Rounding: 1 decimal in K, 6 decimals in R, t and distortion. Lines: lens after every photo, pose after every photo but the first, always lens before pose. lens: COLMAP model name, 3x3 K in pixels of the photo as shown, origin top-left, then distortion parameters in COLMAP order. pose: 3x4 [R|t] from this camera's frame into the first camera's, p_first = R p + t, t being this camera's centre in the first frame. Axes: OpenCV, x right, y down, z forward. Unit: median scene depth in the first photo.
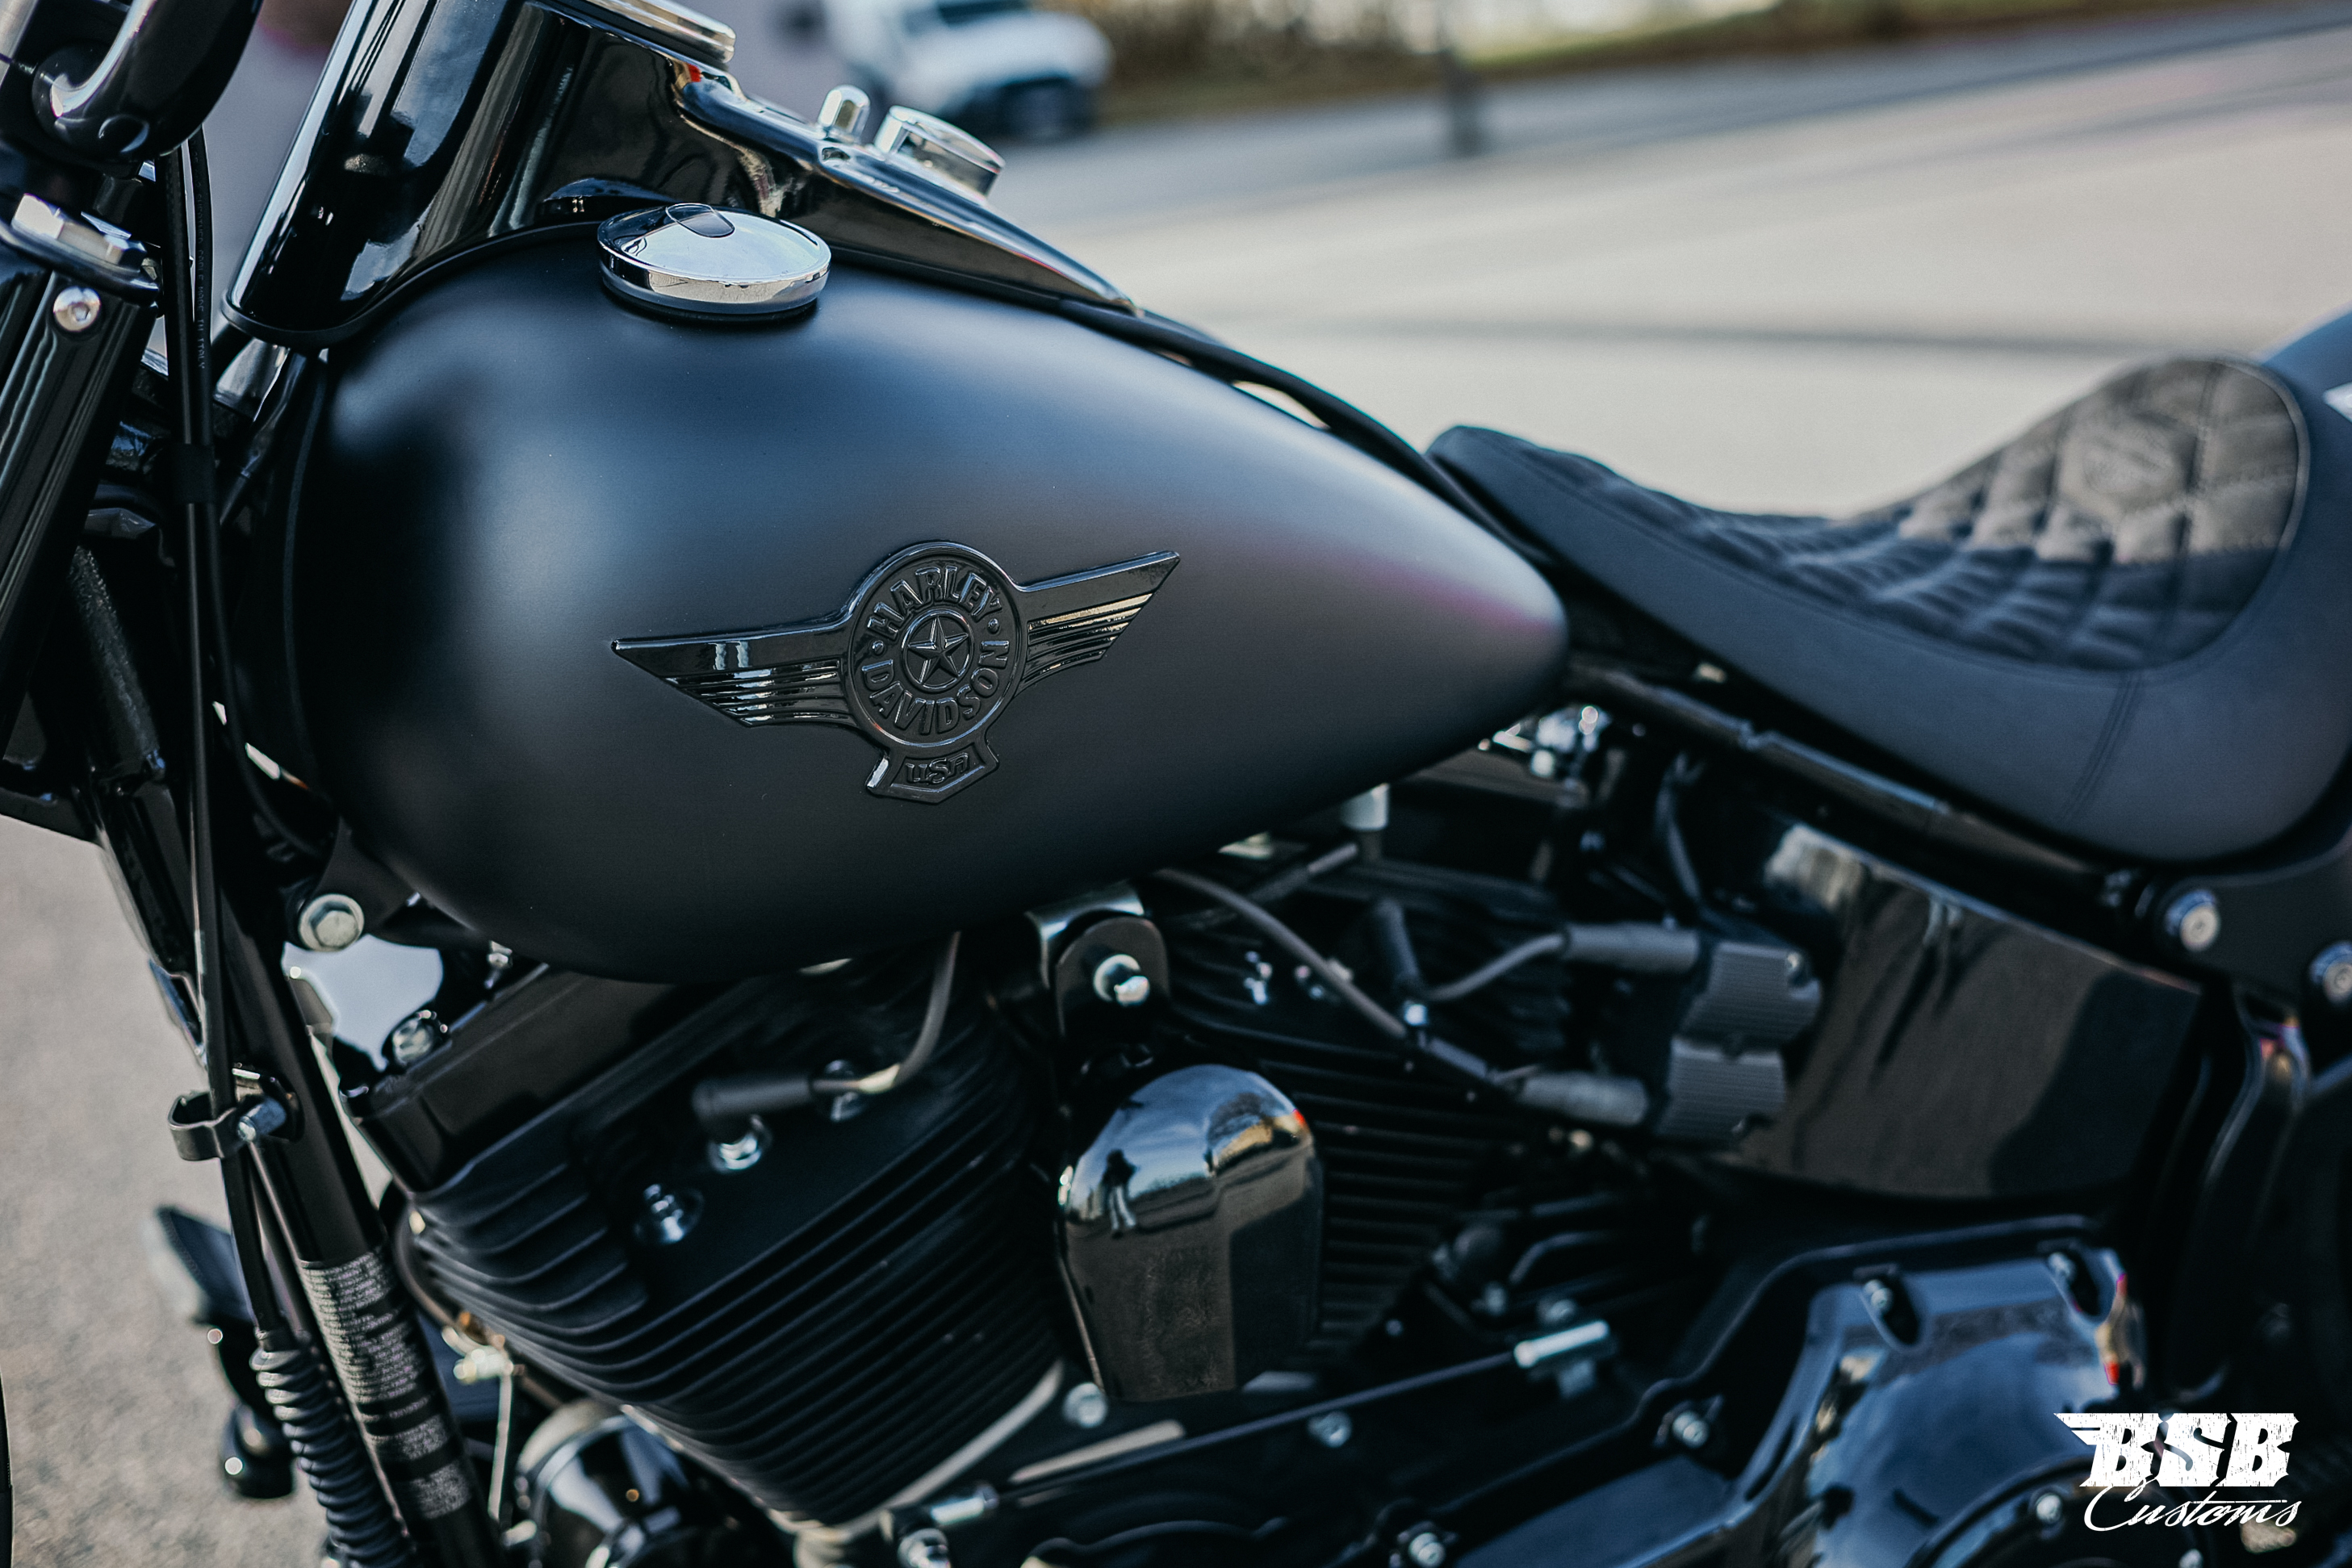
lens RADIAL K [[3461.5, 0, 1188.2], [0, 3461.5, 771.6], [0, 0, 1]] dist [0.008576, 0.000000]
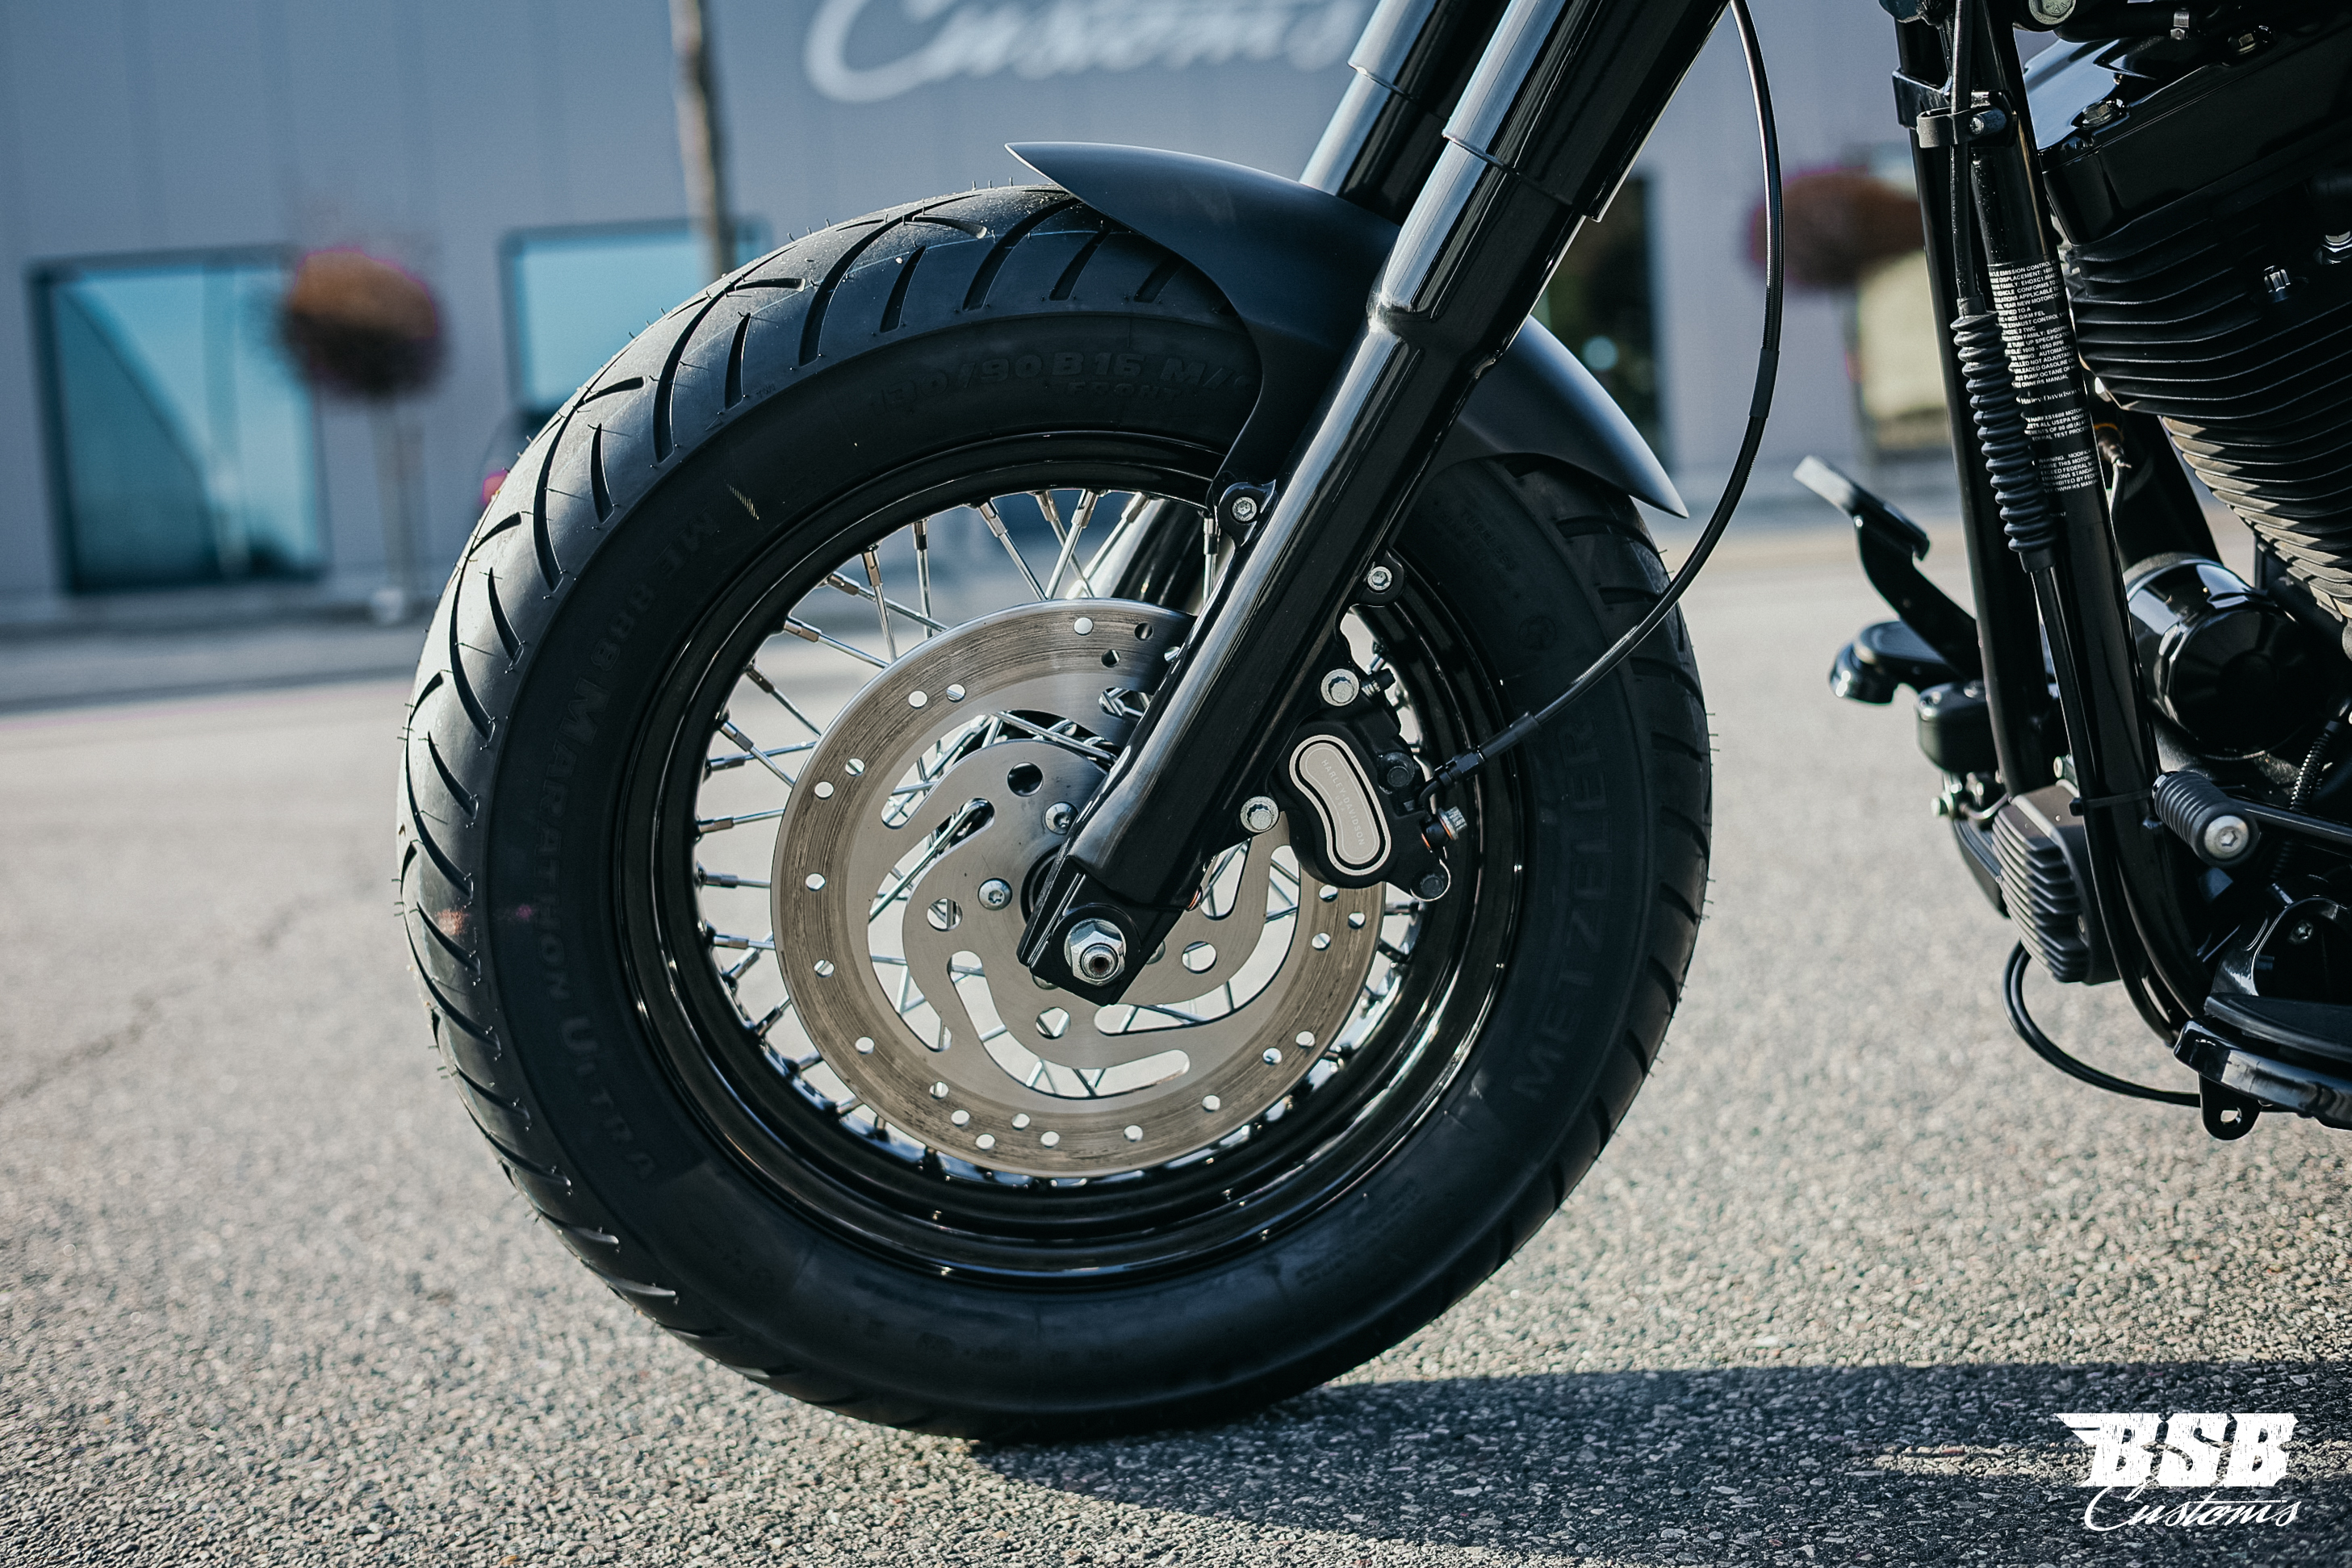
lens RADIAL K [[3461.5, 0, 1195.9], [0, 3461.5, 784.4], [0, 0, 1]] dist [0.008576, 0.000000]
pose [[0.918268, 0.099771, -0.383183, -0.010385], [-0.130567, 0.989905, -0.055146, 0.440118], [0.373812, 0.100670, 0.922025, -0.302012]]
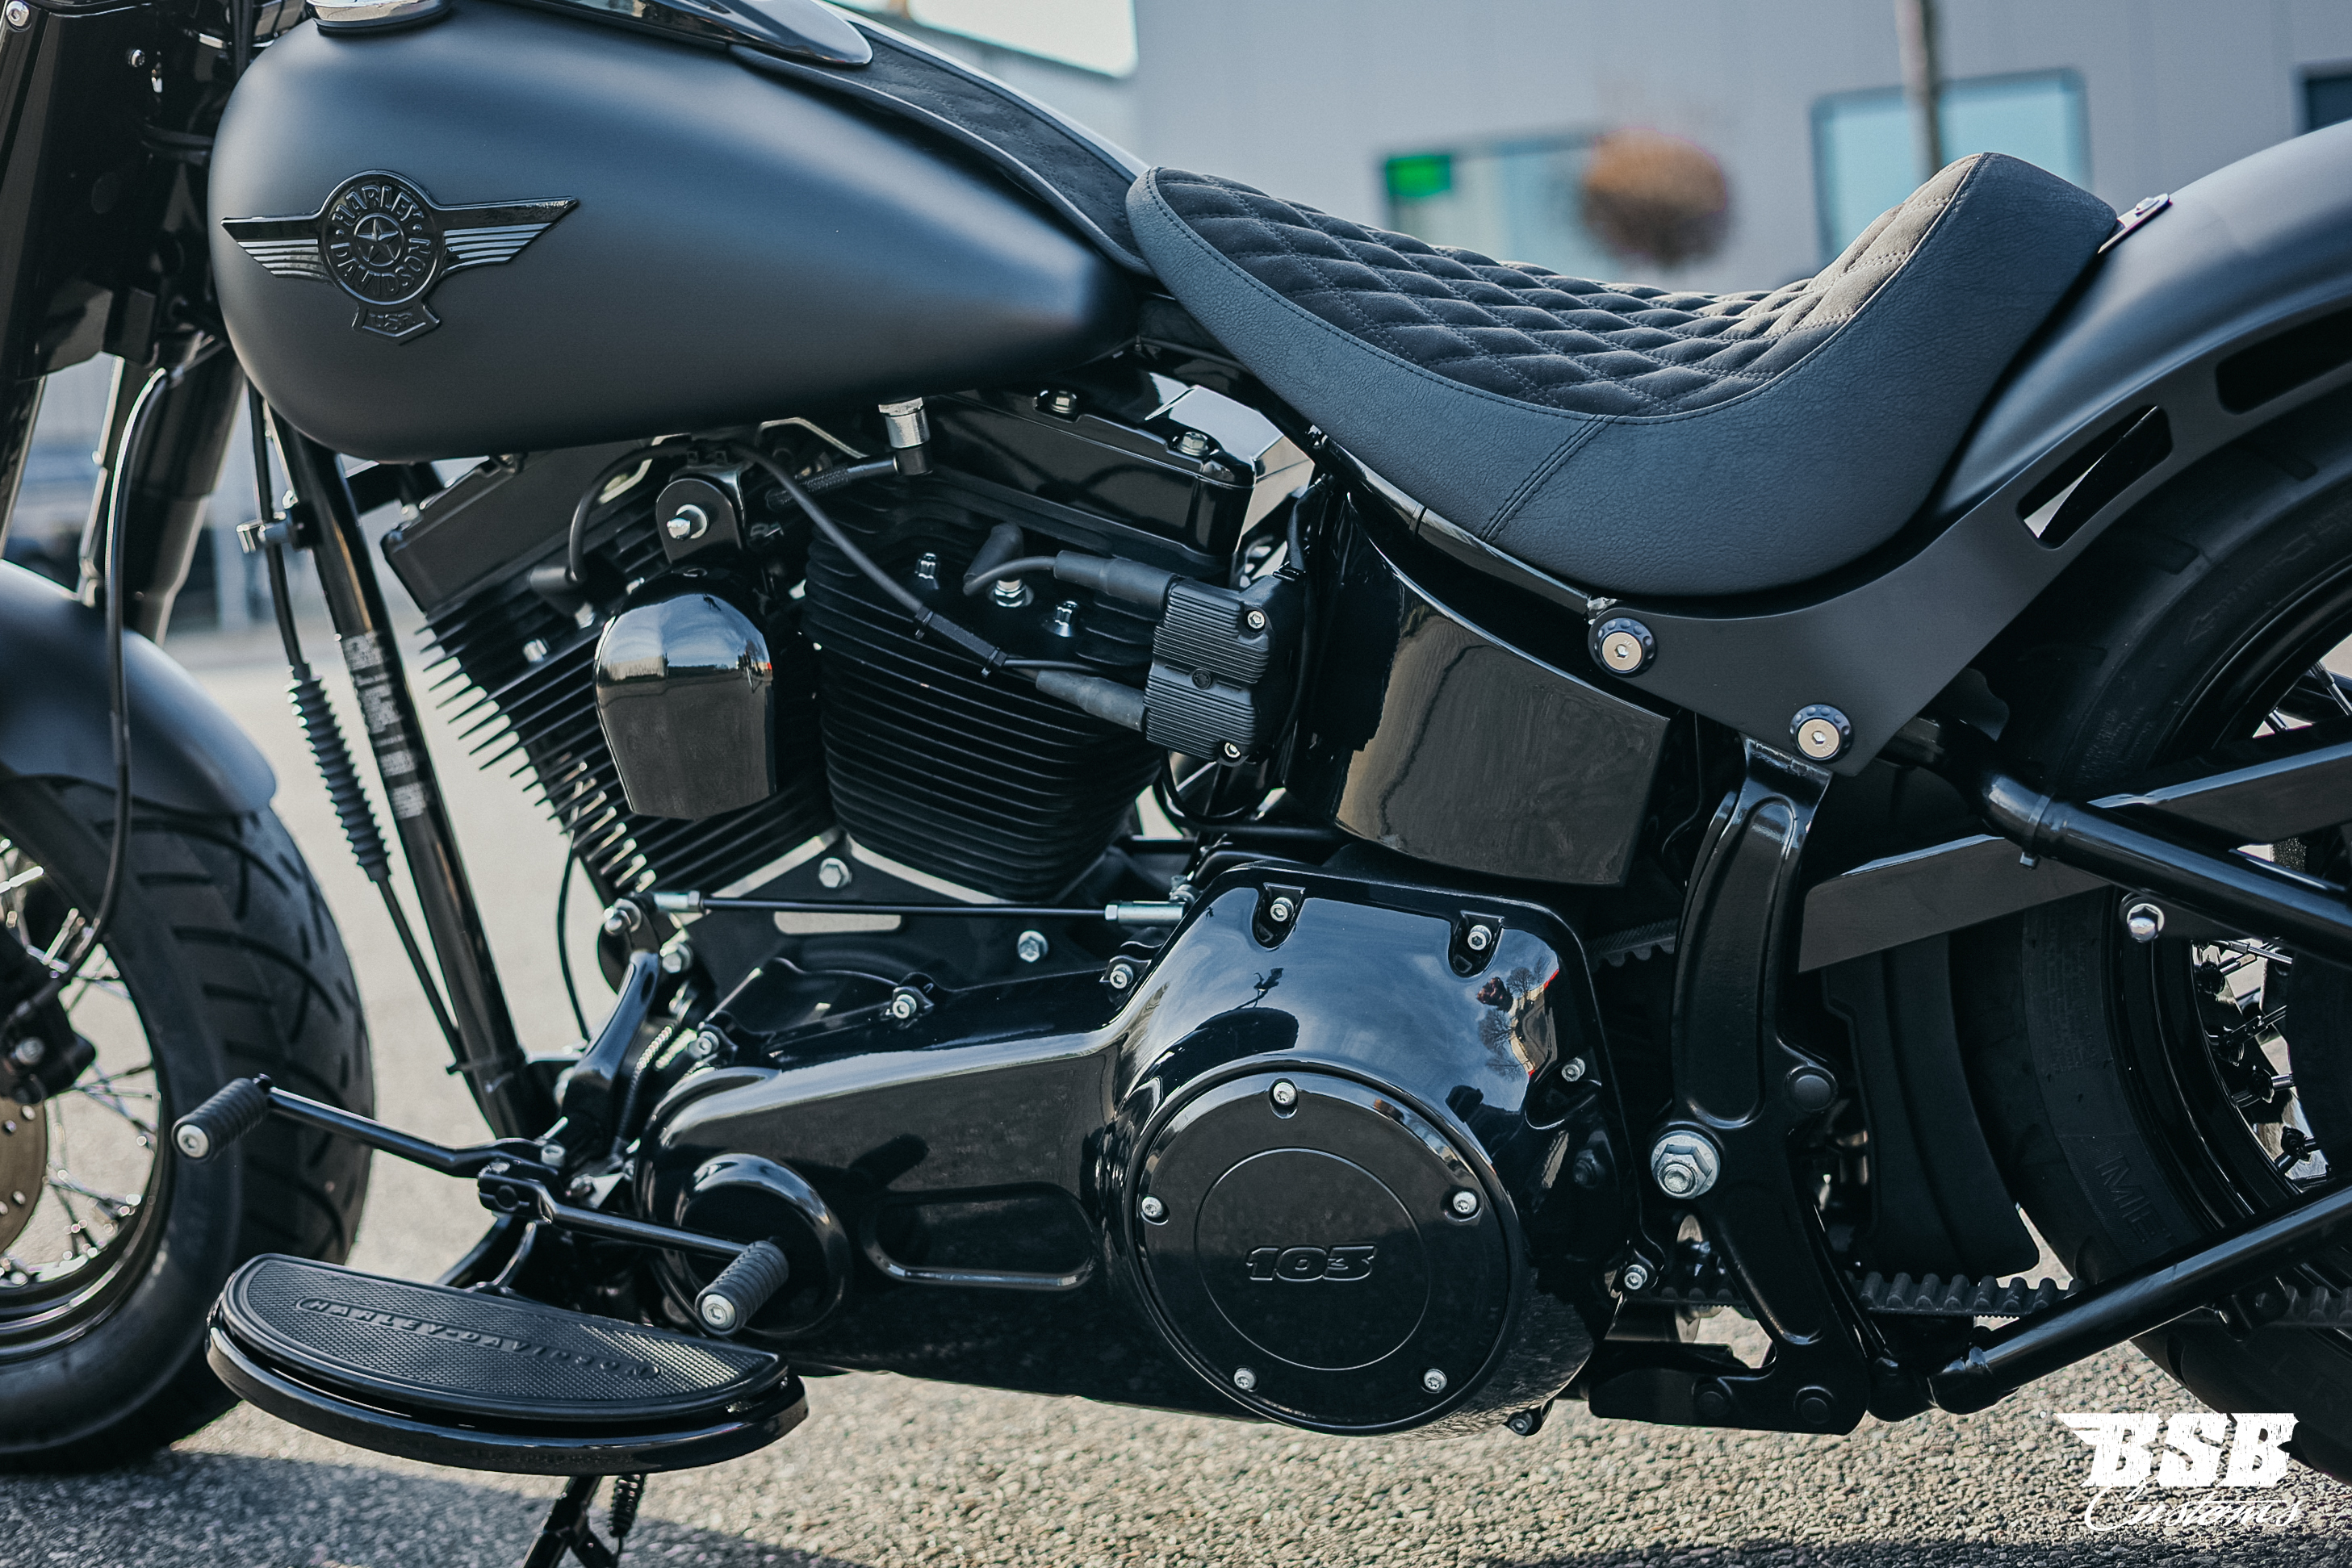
lens RADIAL K [[3461.5, 0, 1160.9], [0, 3461.5, 801.7], [0, 0, 1]] dist [0.008576, 0.000000]
pose [[0.655976, 0.153558, -0.738996, 1.185632], [-0.154998, 0.985625, 0.067220, 0.048163], [0.738696, 0.070448, 0.670348, 0.194198]]
